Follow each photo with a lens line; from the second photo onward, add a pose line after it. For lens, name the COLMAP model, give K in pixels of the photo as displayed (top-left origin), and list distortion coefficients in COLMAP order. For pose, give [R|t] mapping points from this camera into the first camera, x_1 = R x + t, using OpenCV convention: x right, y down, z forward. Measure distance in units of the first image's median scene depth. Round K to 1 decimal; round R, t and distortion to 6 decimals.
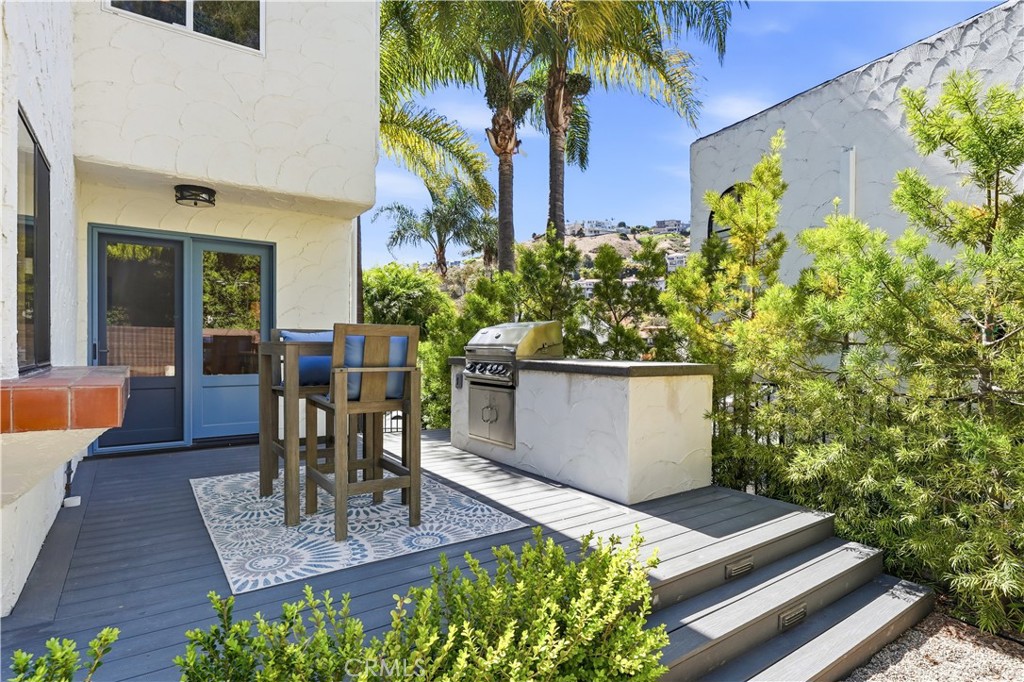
lens RADIAL K [[531.7, 0, 511.9], [0, 531.7, 342.9], [0, 0, 1]] dist [-0.000348, -0.000011]
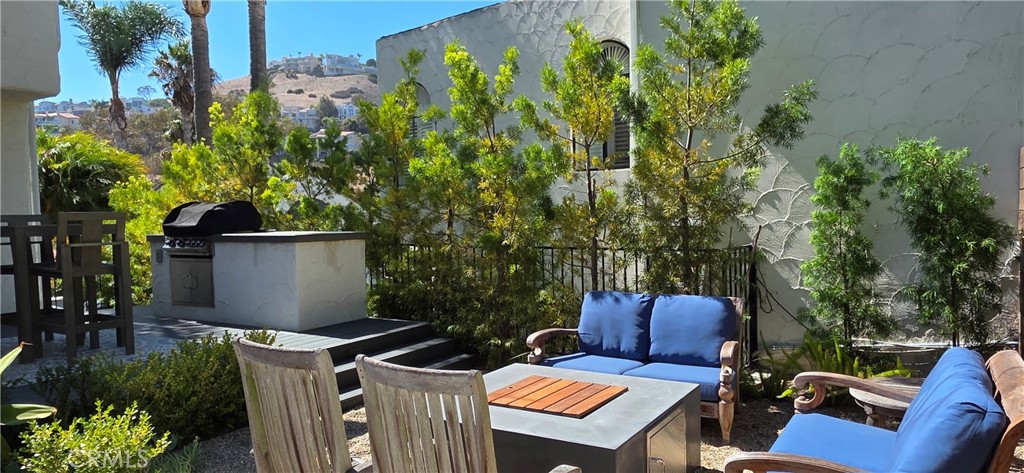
lens RADIAL K [[681.2, 0, 511.9], [0, 681.2, 239.1], [0, 0, 1]] dist [0.005657, 0.000820]
pose [[0.922199, -0.040538, 0.384585, 0.039287], [0.026565, 0.998782, 0.041579, -0.004029], [-0.385802, -0.028128, 0.922153, -0.688703]]
